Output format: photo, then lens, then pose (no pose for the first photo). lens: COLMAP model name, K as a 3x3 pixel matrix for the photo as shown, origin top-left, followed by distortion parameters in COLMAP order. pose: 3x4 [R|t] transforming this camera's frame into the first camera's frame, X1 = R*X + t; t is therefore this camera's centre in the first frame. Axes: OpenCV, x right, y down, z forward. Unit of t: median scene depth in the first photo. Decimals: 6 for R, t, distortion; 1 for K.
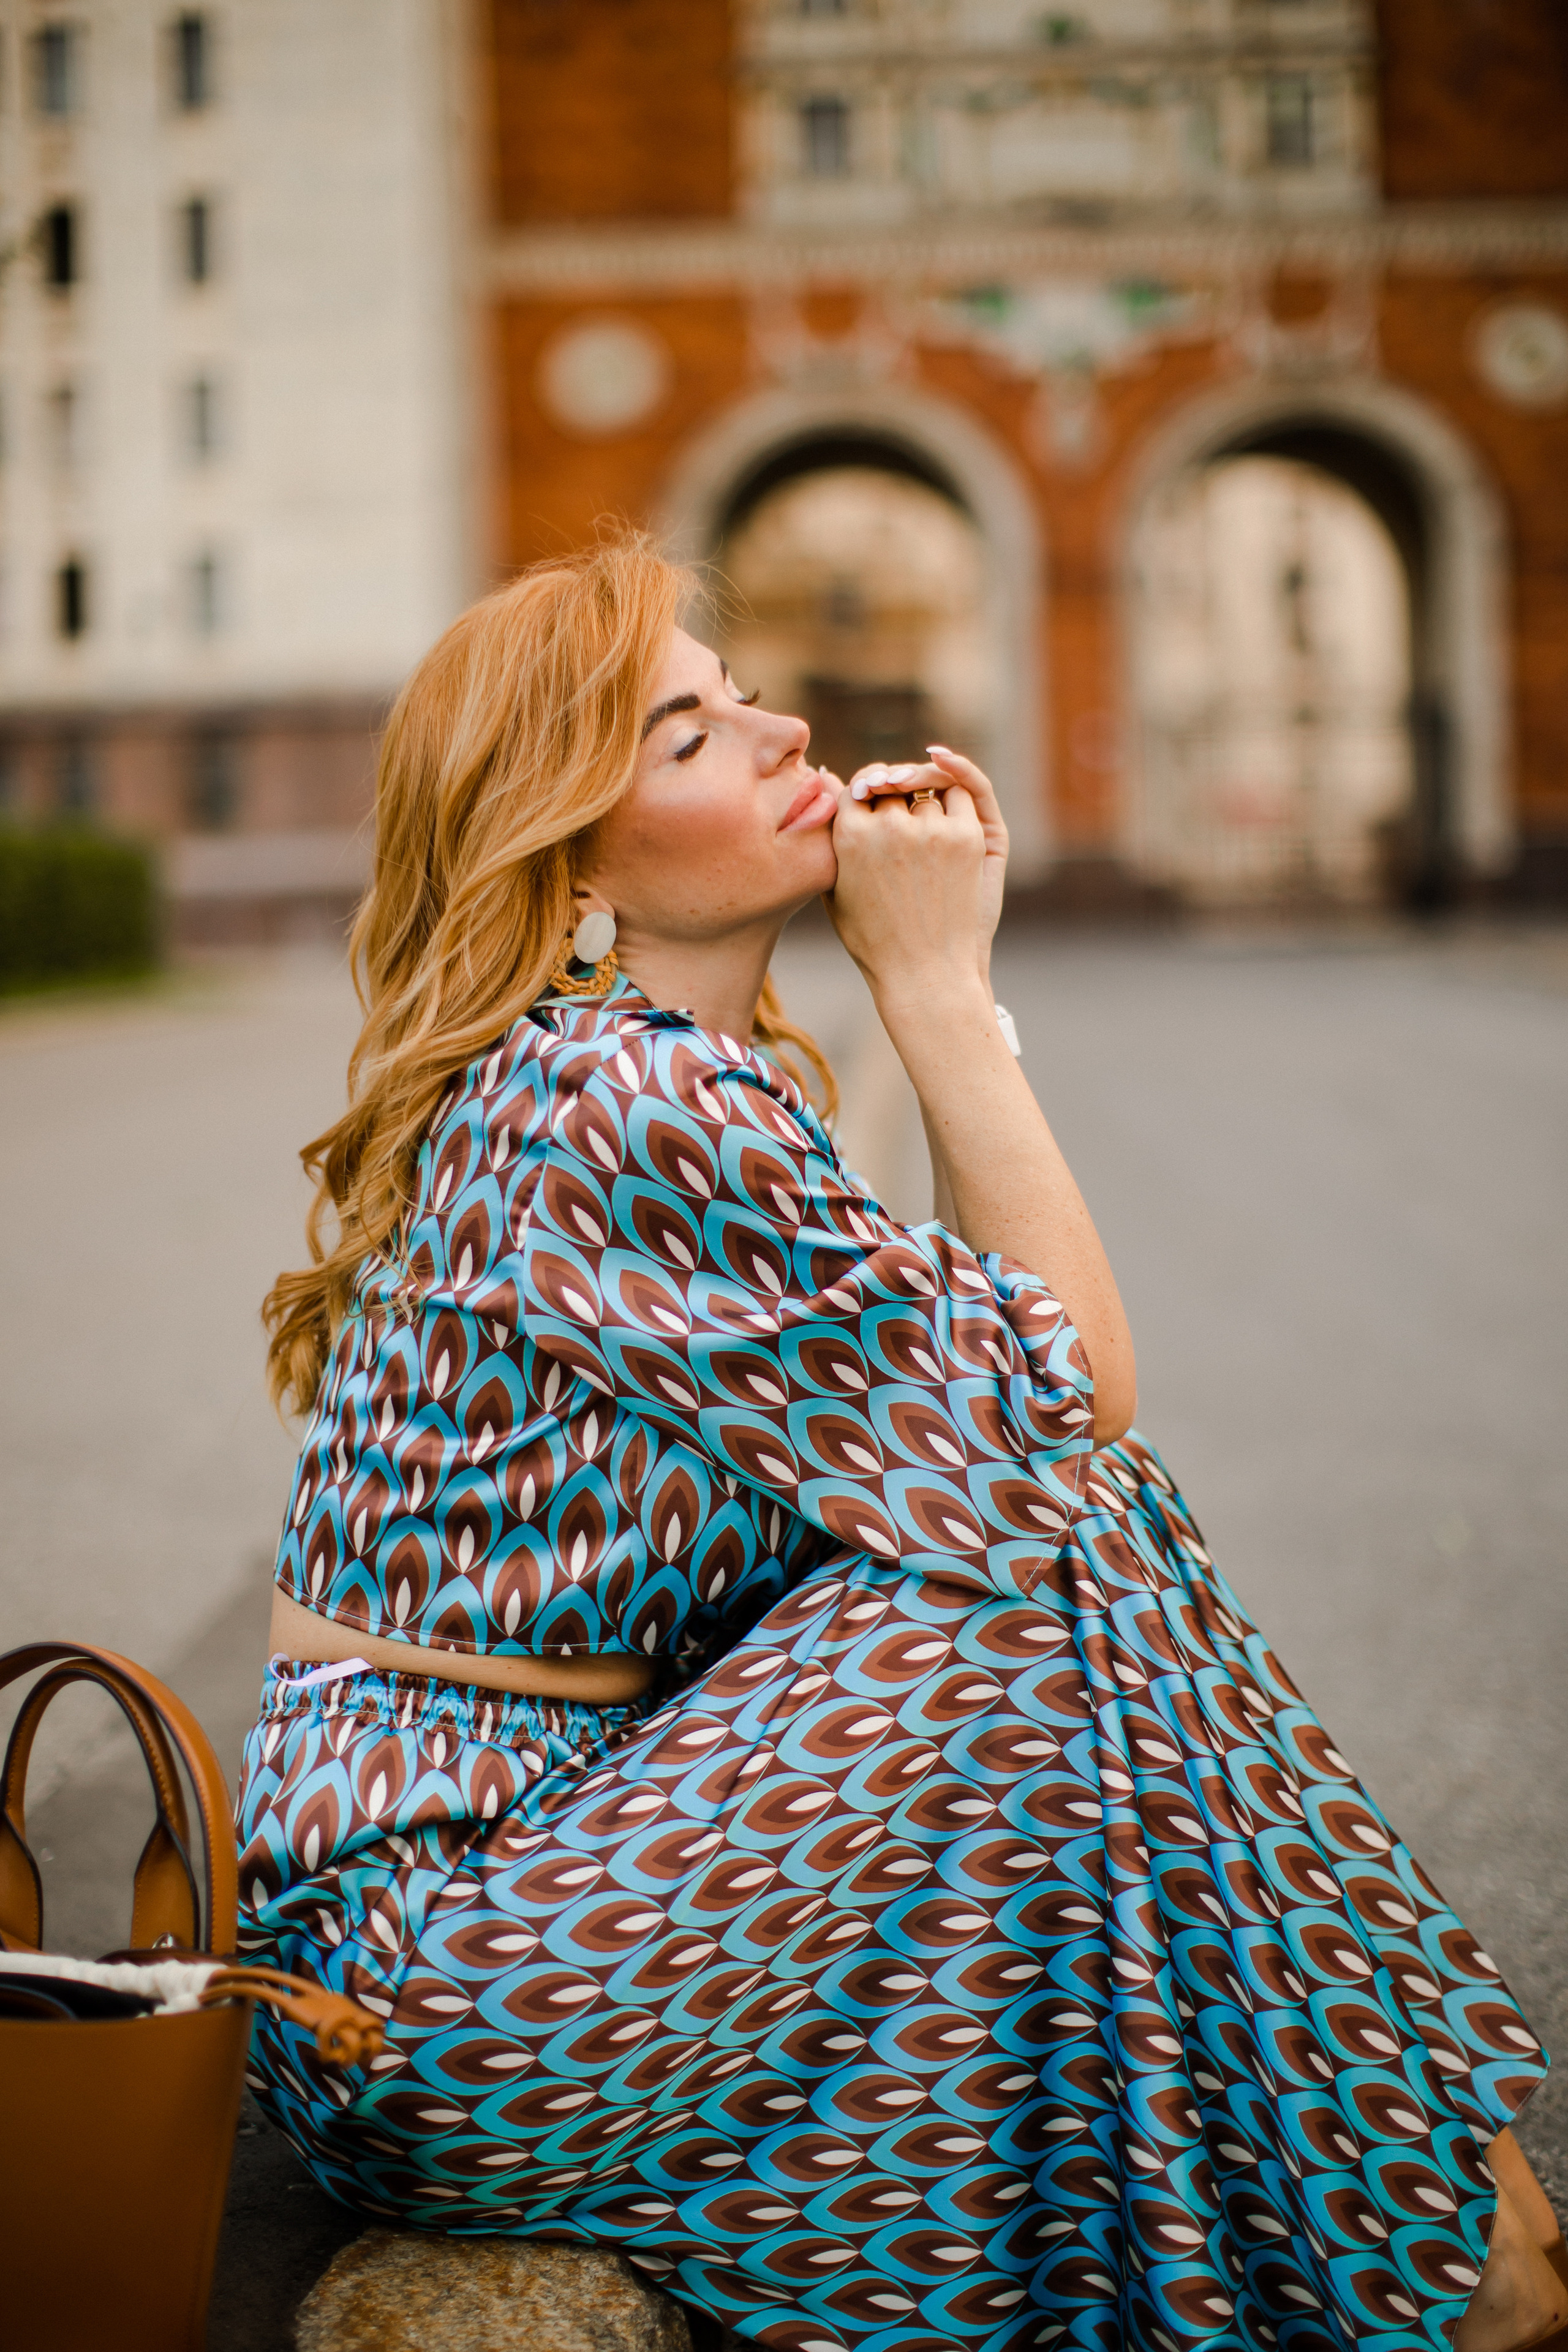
lens RADIAL K [[3433.0, 0, 857.1], [0, 3433.0, 1175.5], [0, 0, 1]] dist [-0.140509, 0.074003]
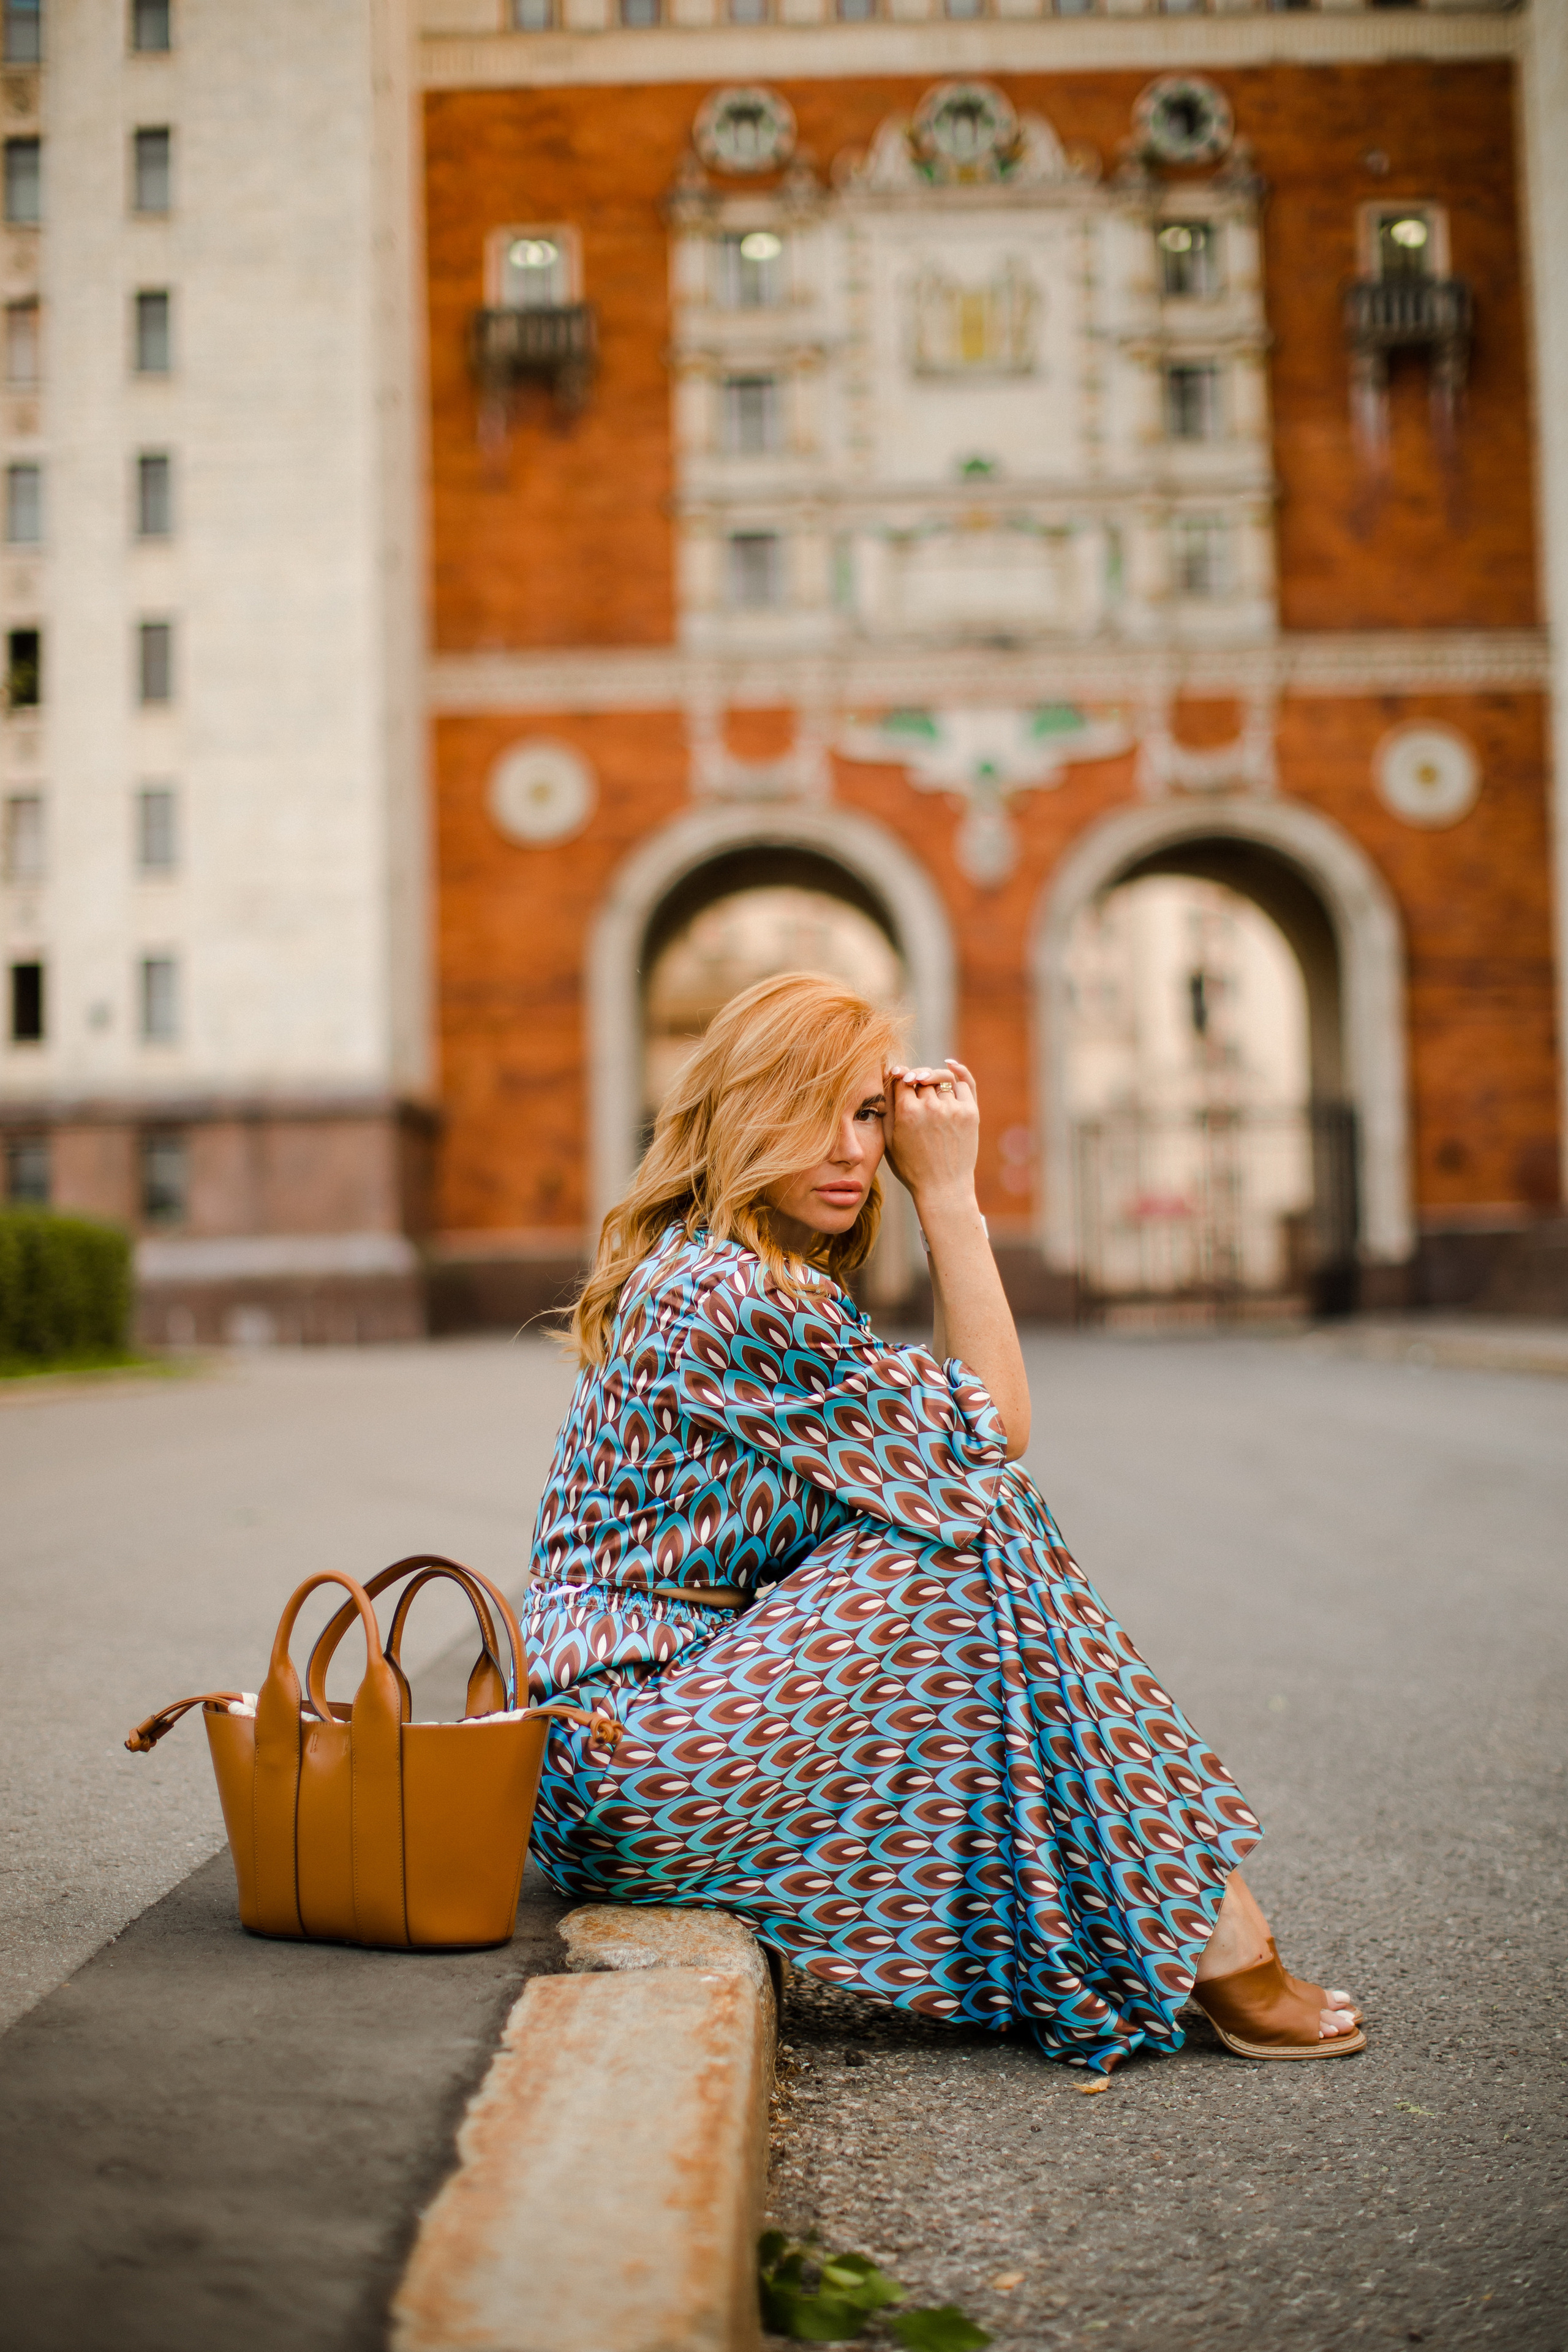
lens RADIAL K [[3454.4, 0, 784.0], [0, 3454.4, 1176.0], [0, 0, 1]] dist [-0.188789, 0.665274]
pose [[0.999993, 0.003099, 0.002164, -0.047091], [-0.002822, 0.993041, -0.117737, 0.146423], [-0.002514, 0.117731, 0.993042, -0.834702]]
